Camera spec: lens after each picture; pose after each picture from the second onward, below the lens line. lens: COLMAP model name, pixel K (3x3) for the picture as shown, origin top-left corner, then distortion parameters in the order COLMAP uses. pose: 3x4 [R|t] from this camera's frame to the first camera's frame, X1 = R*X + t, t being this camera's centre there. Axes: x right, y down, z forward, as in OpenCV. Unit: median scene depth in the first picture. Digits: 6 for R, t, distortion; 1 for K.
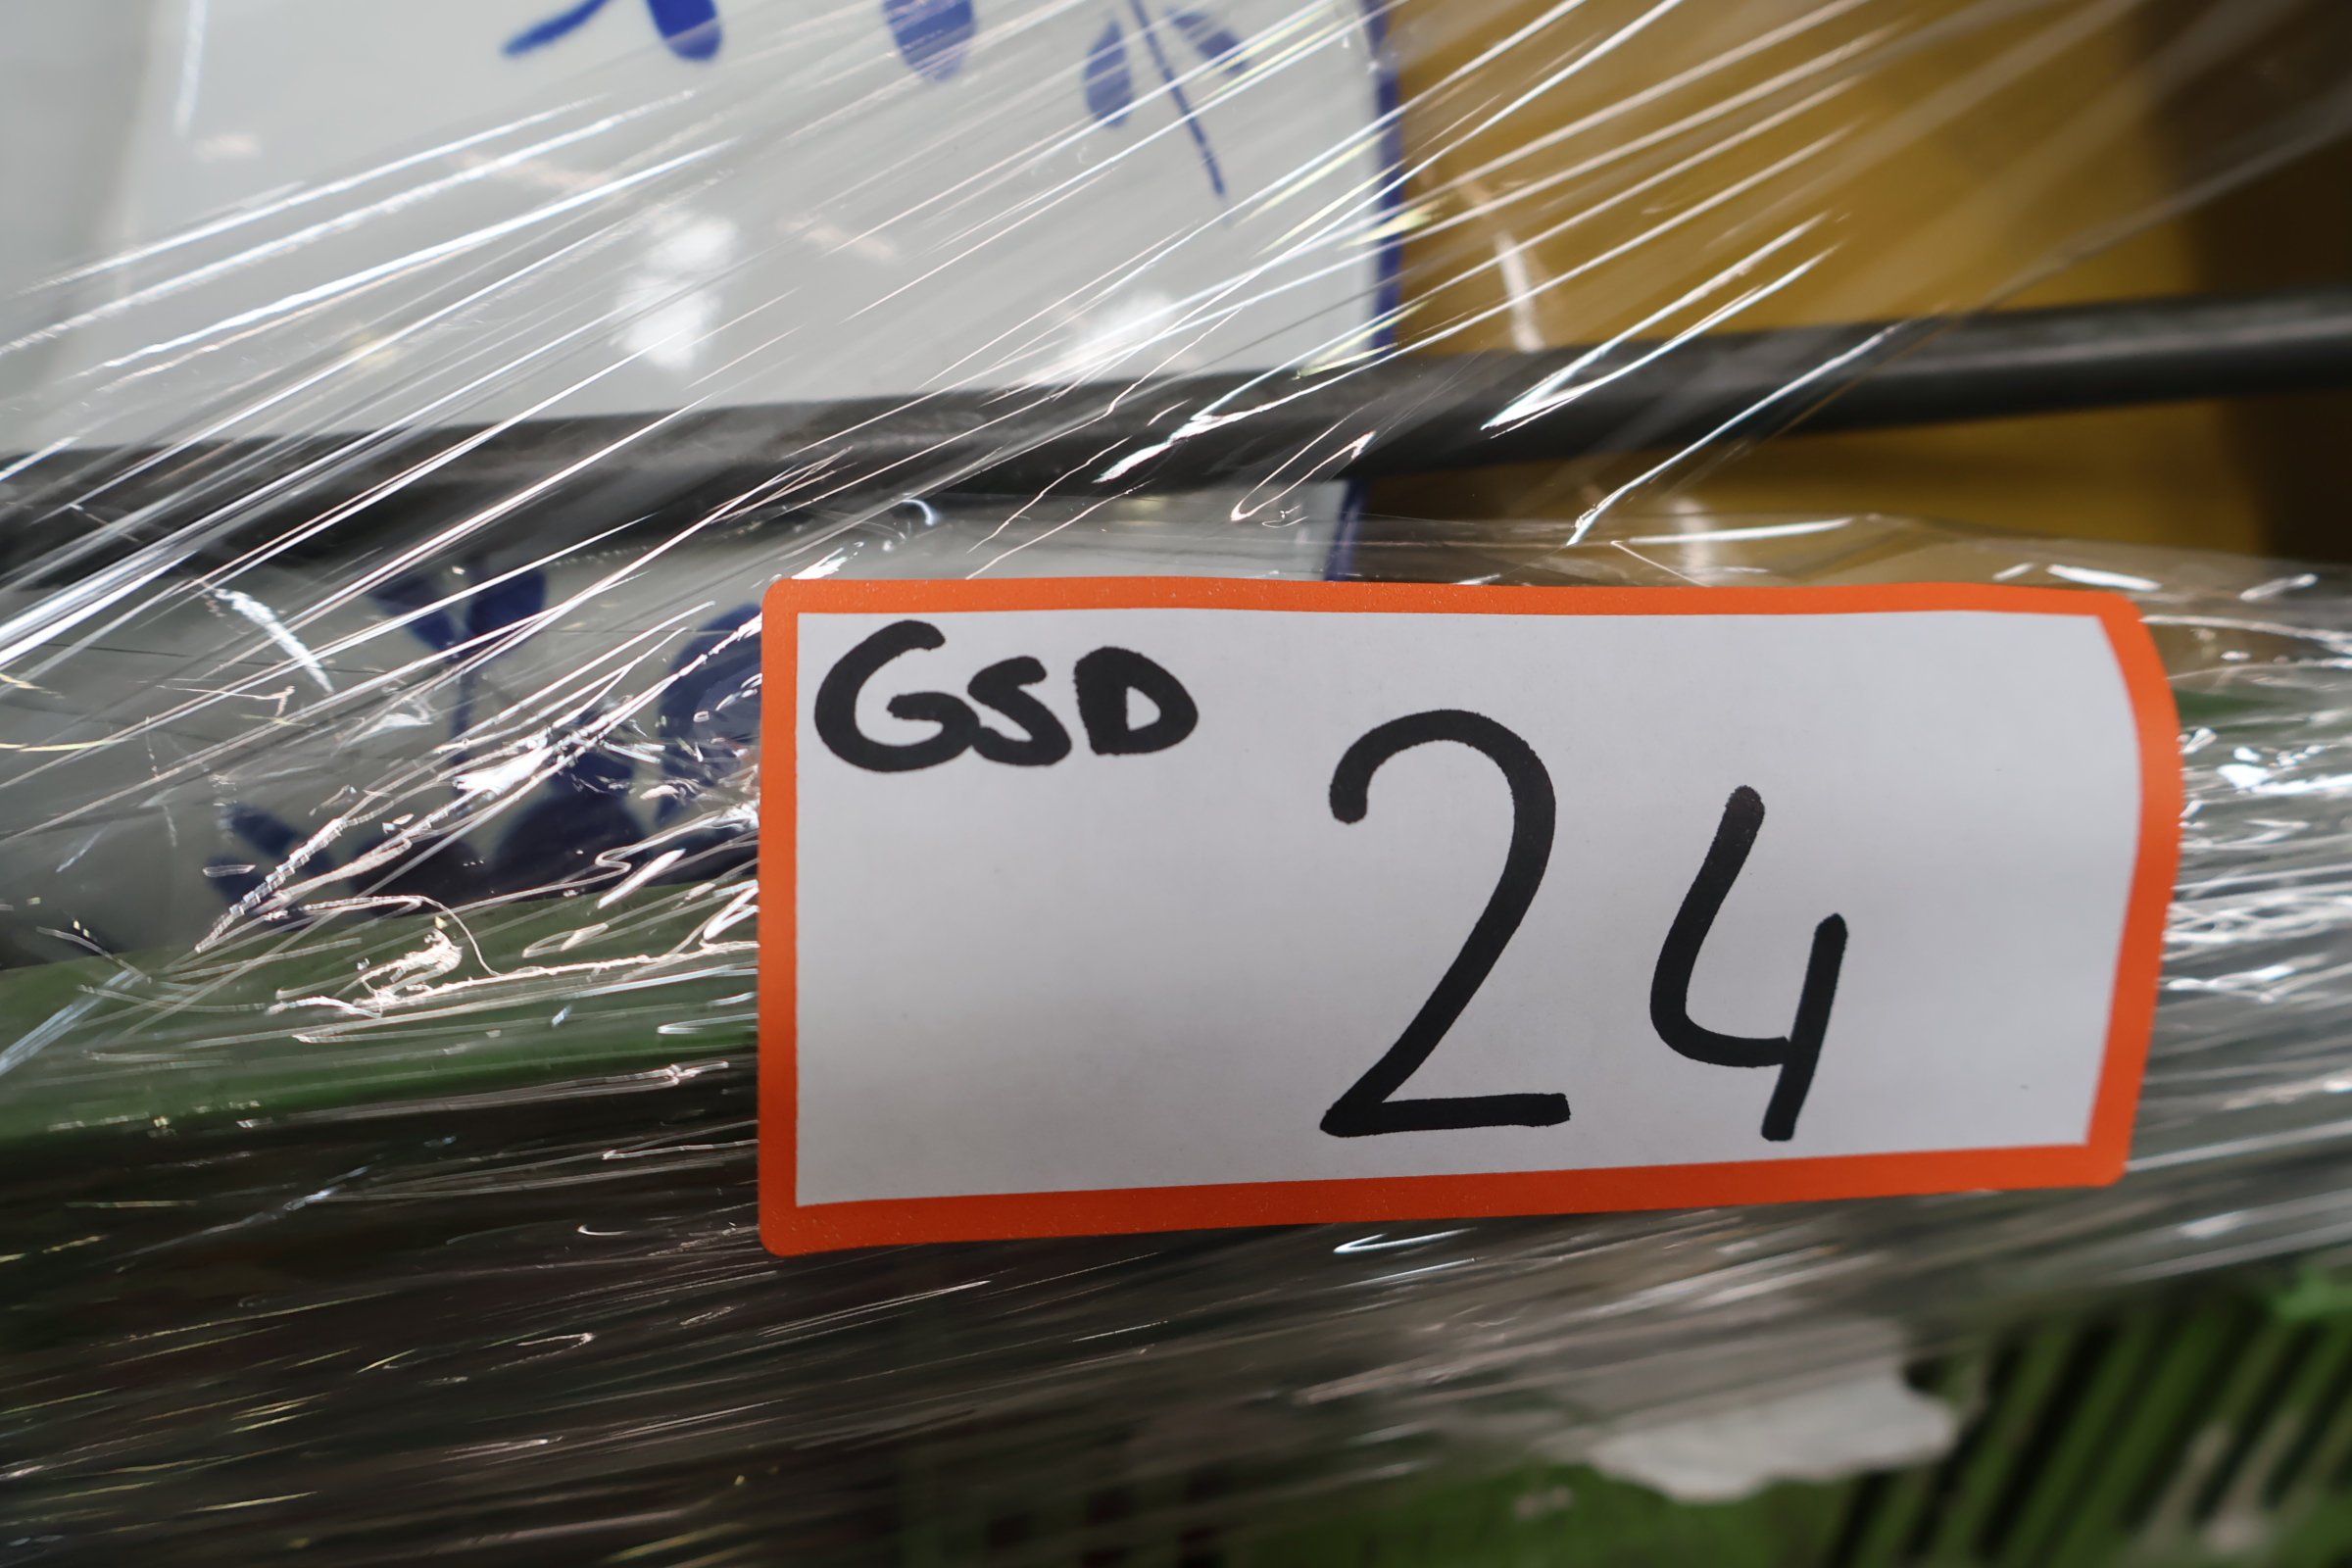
lens RADIAL K [[2426.3, 0, 1176.0], [0, 2426.3, 784.0], [0, 0, 1]] dist [0.009060, 0.001622]
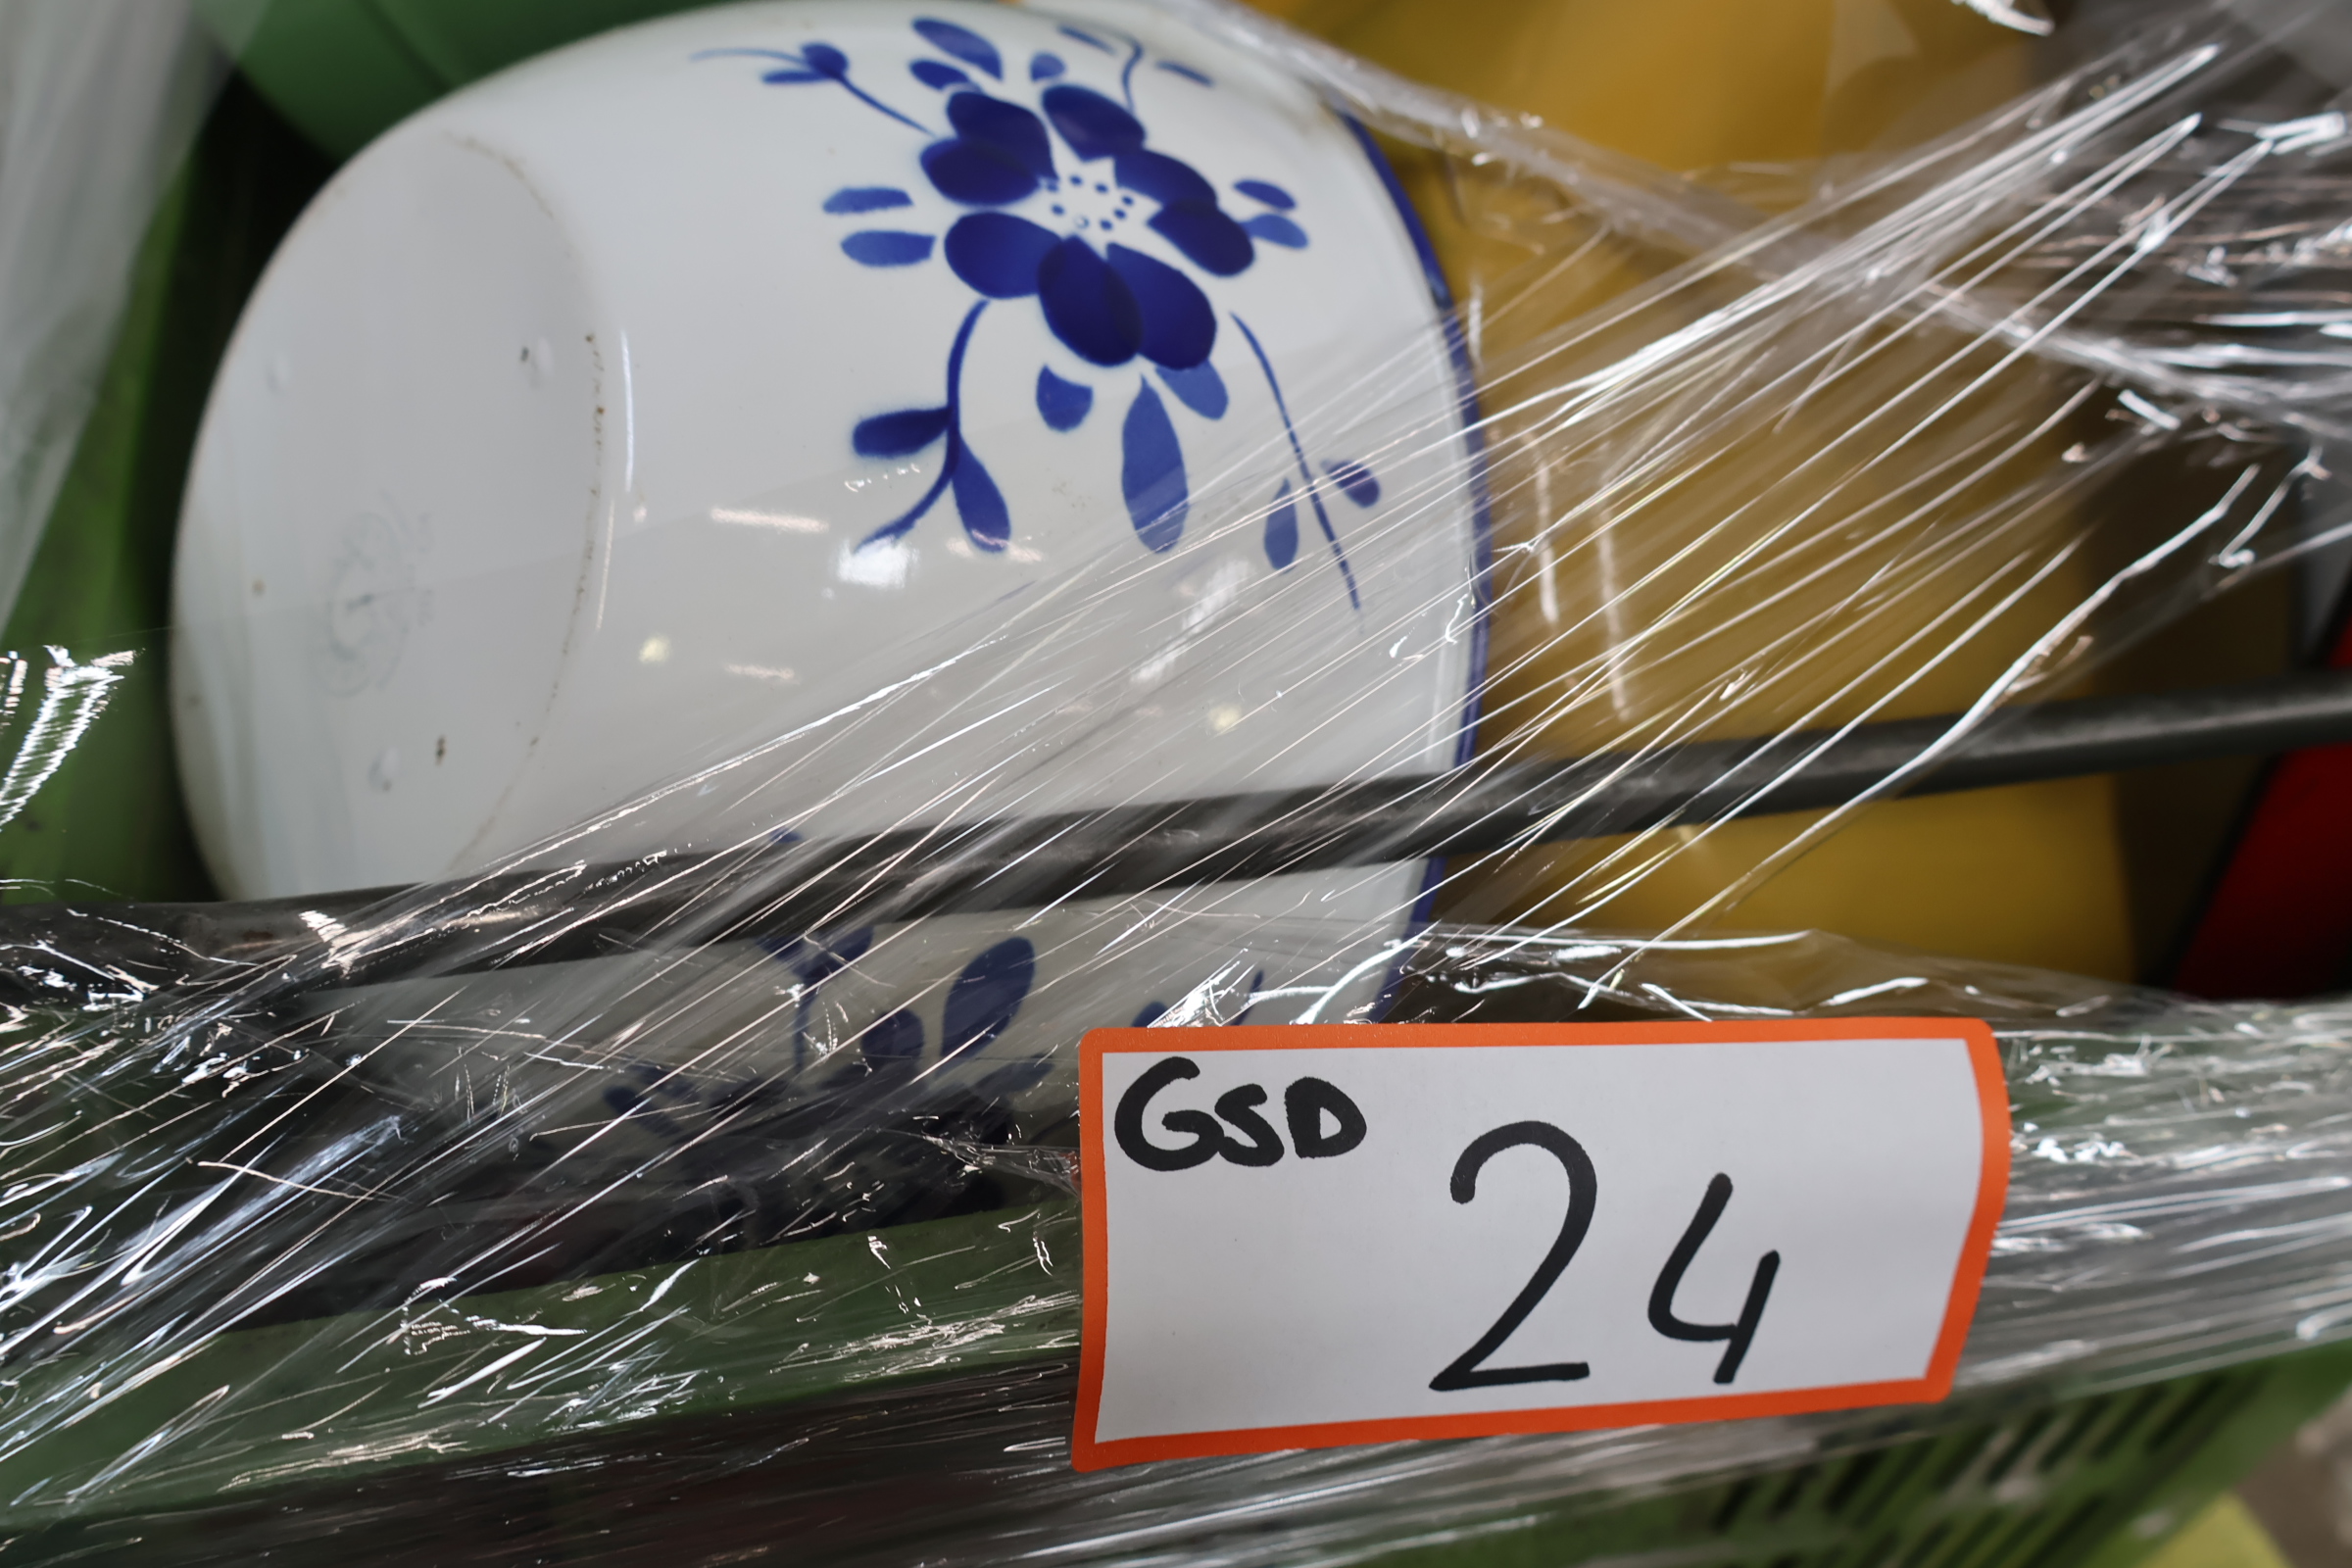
lens RADIAL K [[2426.3, 0, 1176.0], [0, 2426.3, 784.0], [0, 0, 1]] dist [0.009060, 0.001622]
pose [[0.998395, 0.036603, 0.043221, -0.179910], [-0.042964, 0.986688, 0.156845, -0.465520], [-0.036904, -0.158450, 0.986677, -0.441681]]
